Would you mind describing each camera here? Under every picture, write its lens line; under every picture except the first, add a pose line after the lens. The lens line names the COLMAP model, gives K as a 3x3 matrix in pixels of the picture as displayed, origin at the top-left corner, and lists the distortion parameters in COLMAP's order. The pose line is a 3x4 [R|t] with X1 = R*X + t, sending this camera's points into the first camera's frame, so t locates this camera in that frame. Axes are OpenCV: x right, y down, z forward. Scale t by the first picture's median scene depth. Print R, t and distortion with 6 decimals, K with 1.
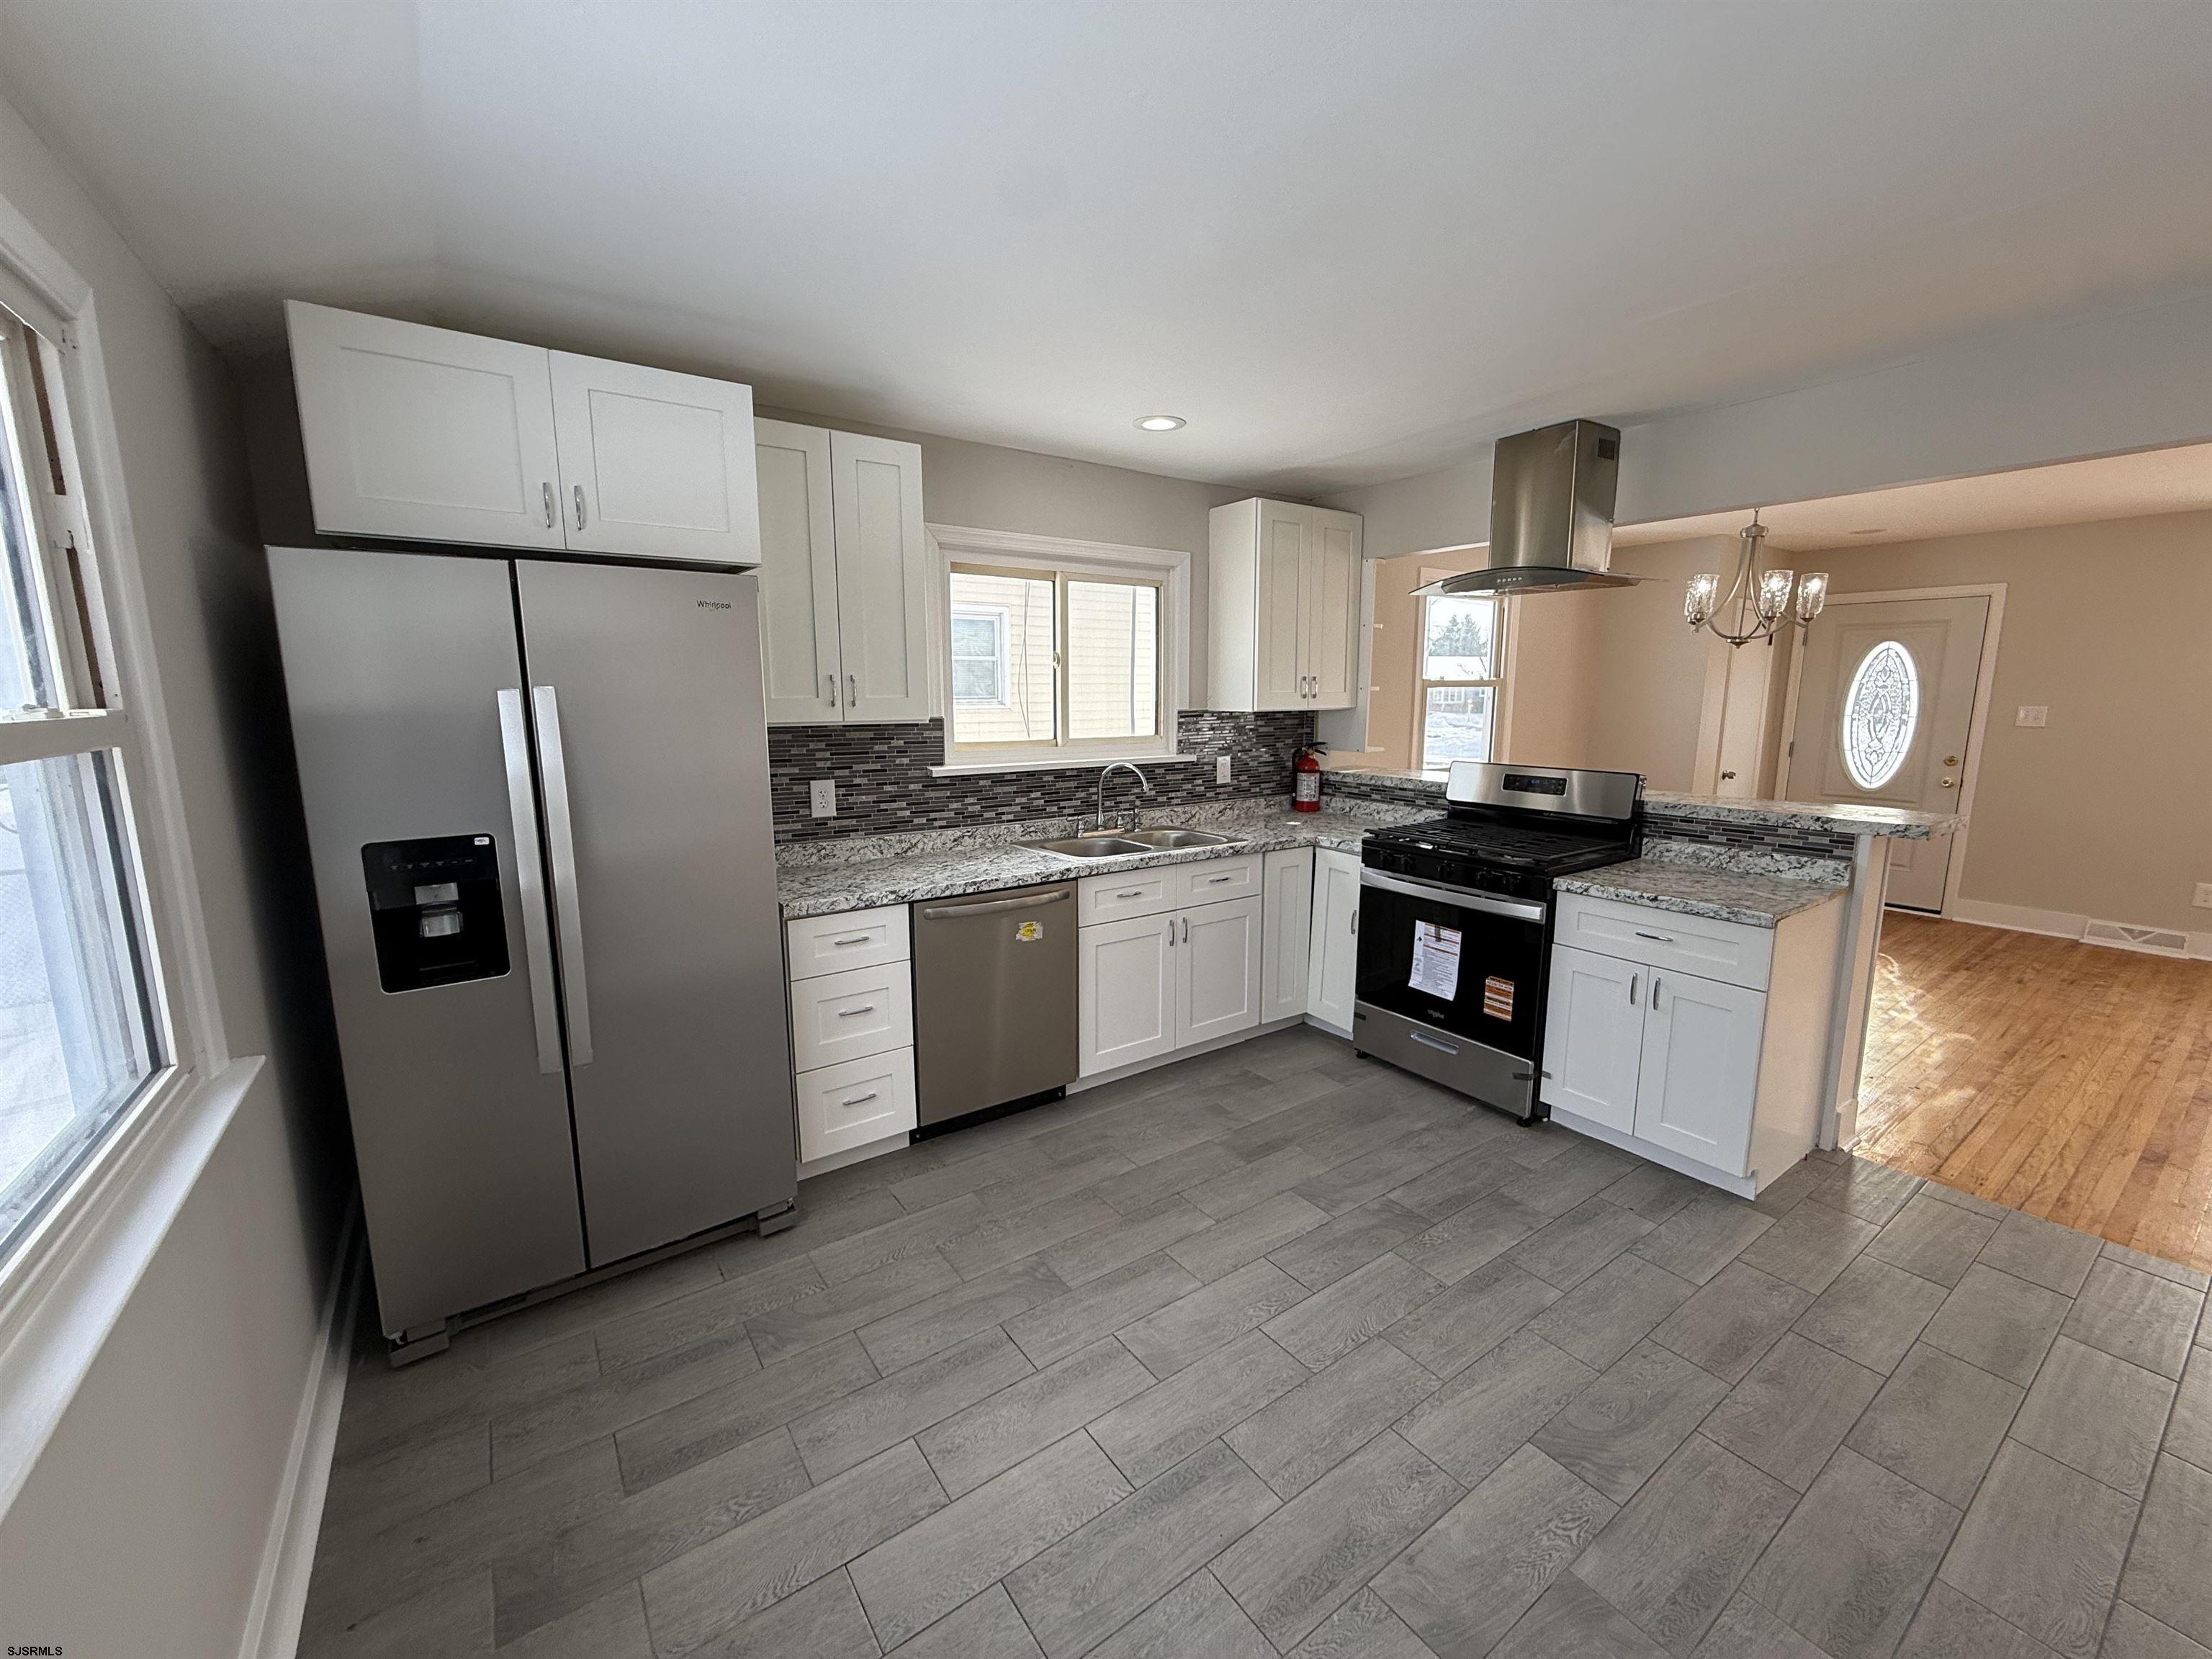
lens RADIAL K [[880.8, 0, 1103.6], [0, 880.8, 829.5], [0, 0, 1]] dist [0.003508, -0.000802]
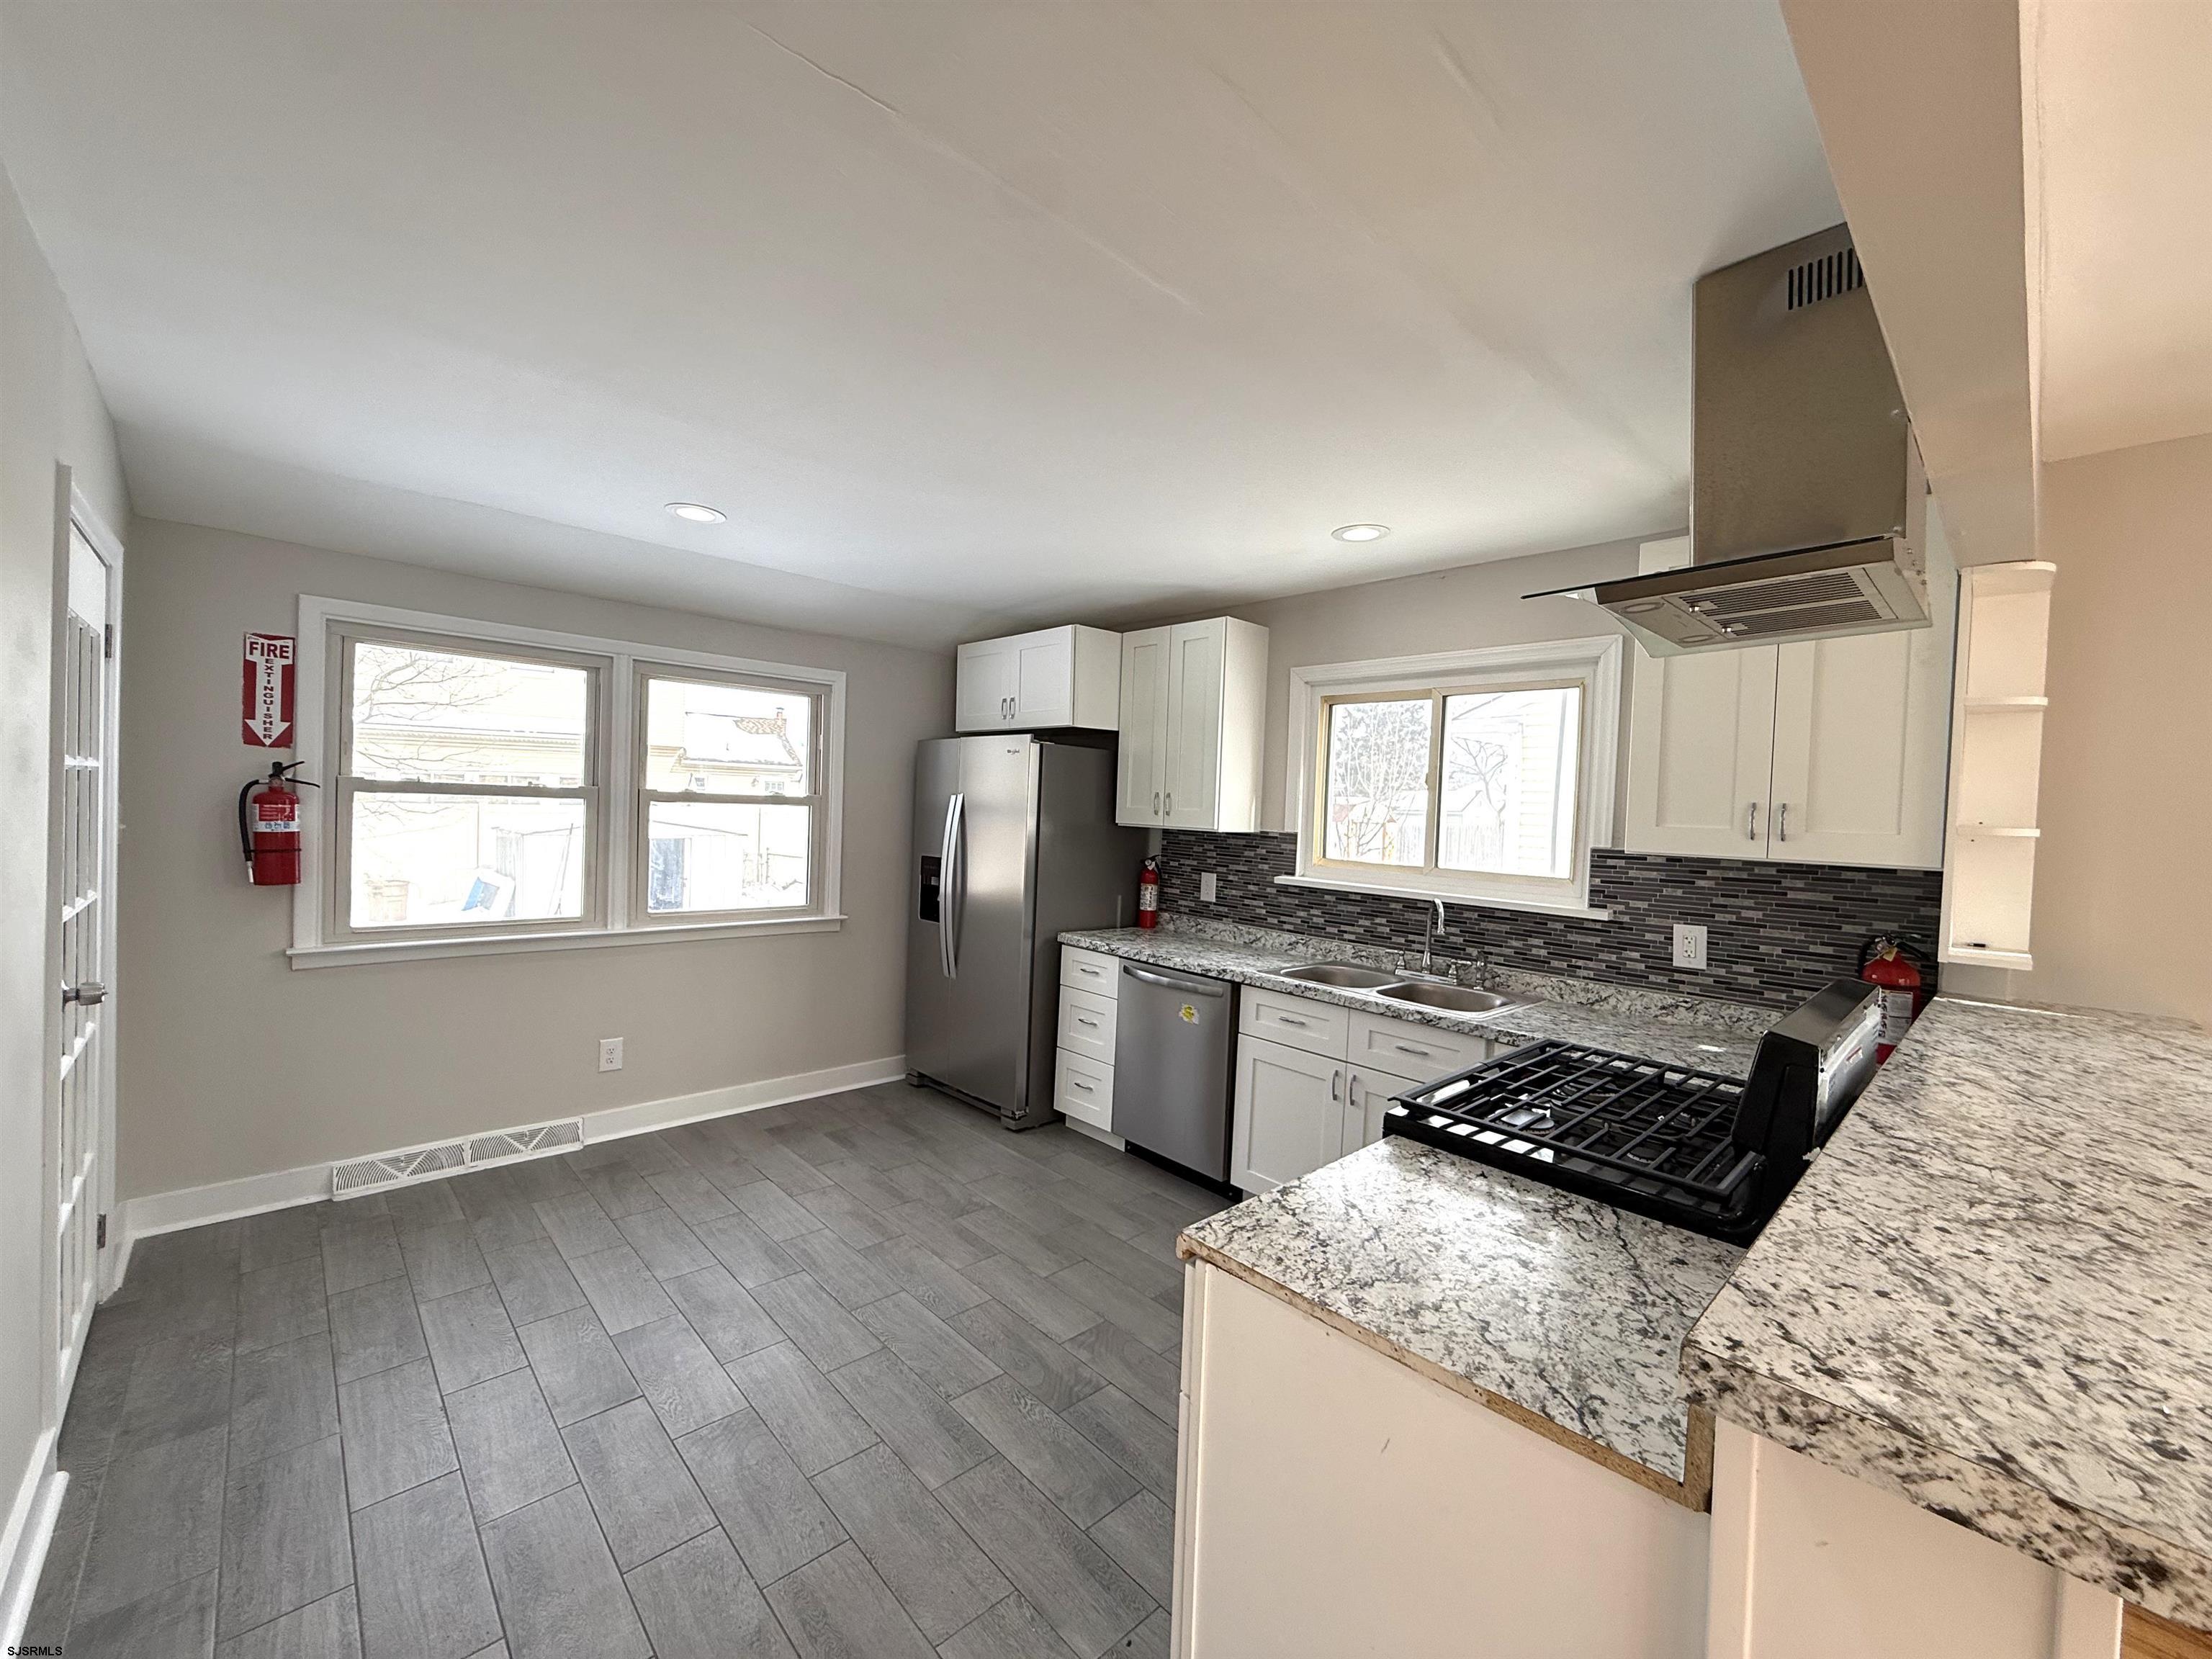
lens RADIAL K [[881.8, 0, 1101.6], [0, 881.8, 826.9], [0, 0, 1]] dist [0.000092, 0.000386]
pose [[0.141722, 0.031859, -0.989394, 0.920734], [-0.195948, 0.980608, 0.003508, -0.092913], [0.970319, 0.193373, 0.145216, 0.614017]]
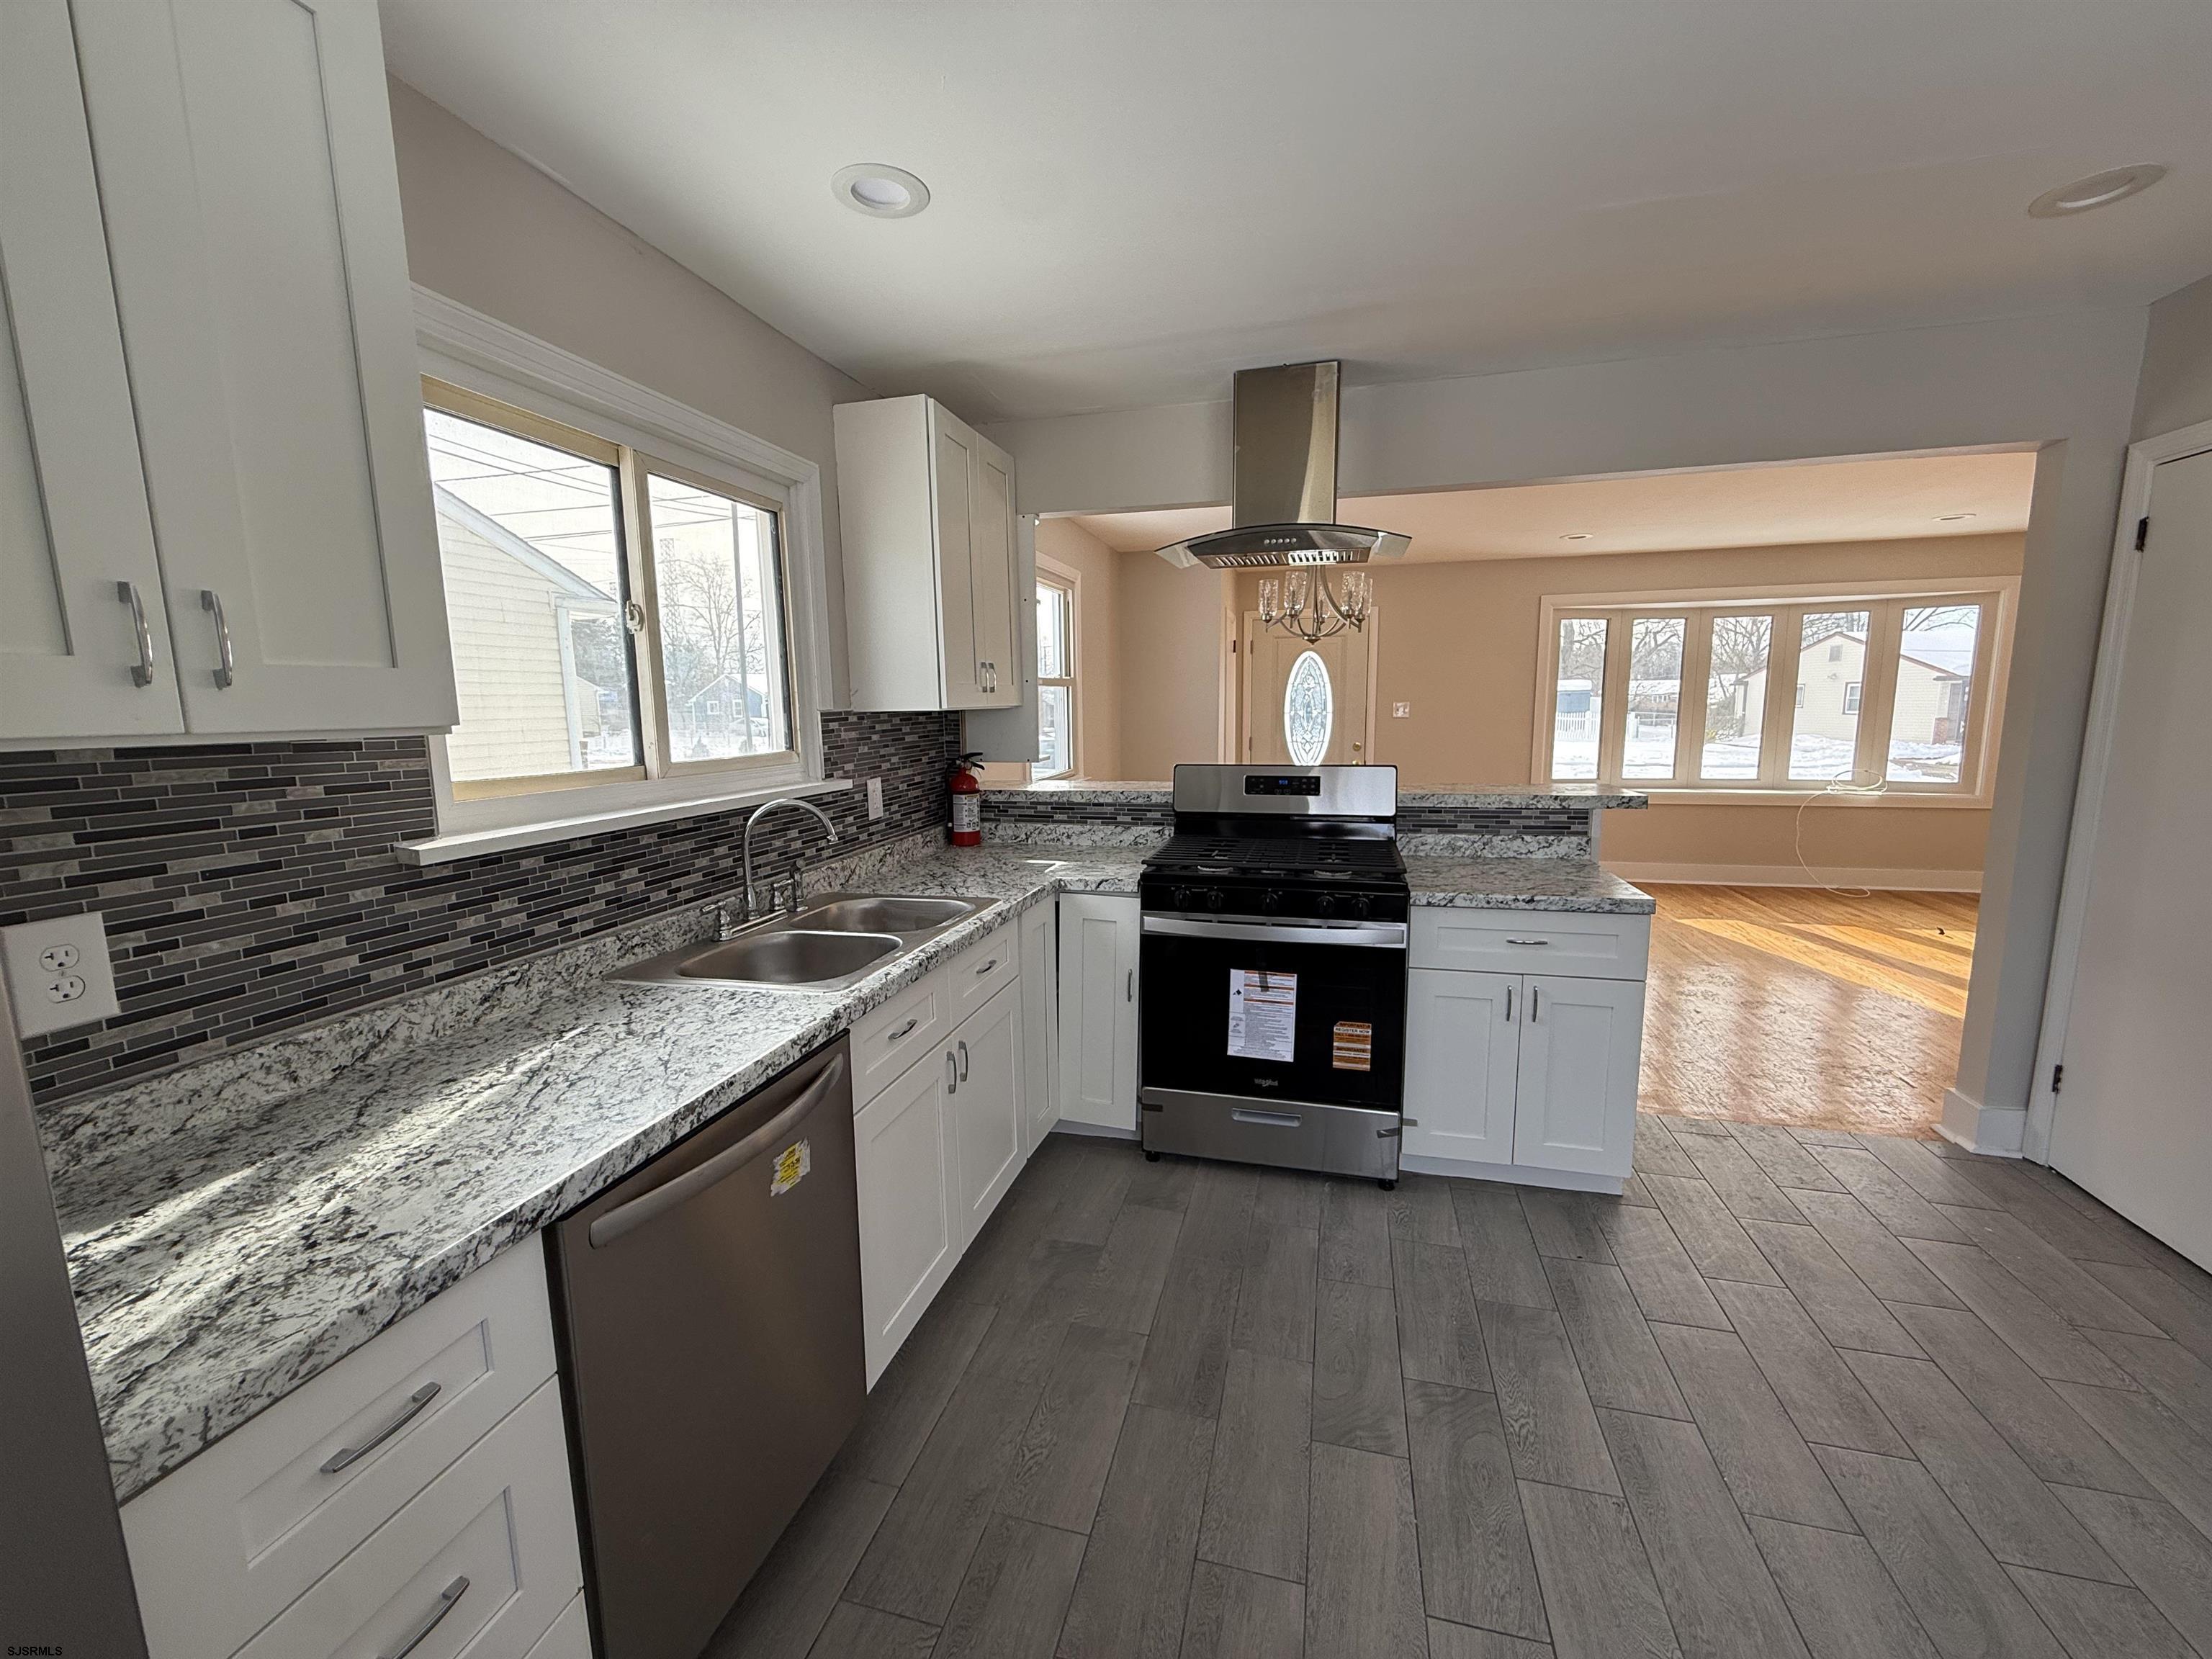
lens RADIAL K [[882.0, 0, 1102.7], [0, 882.0, 828.6], [0, 0, 1]] dist [0.003143, -0.000591]
pose [[0.764397, -0.100841, 0.636812, -0.216309], [0.115060, 0.993174, 0.019160, -0.048662], [-0.634397, 0.058626, 0.770781, 0.470659]]
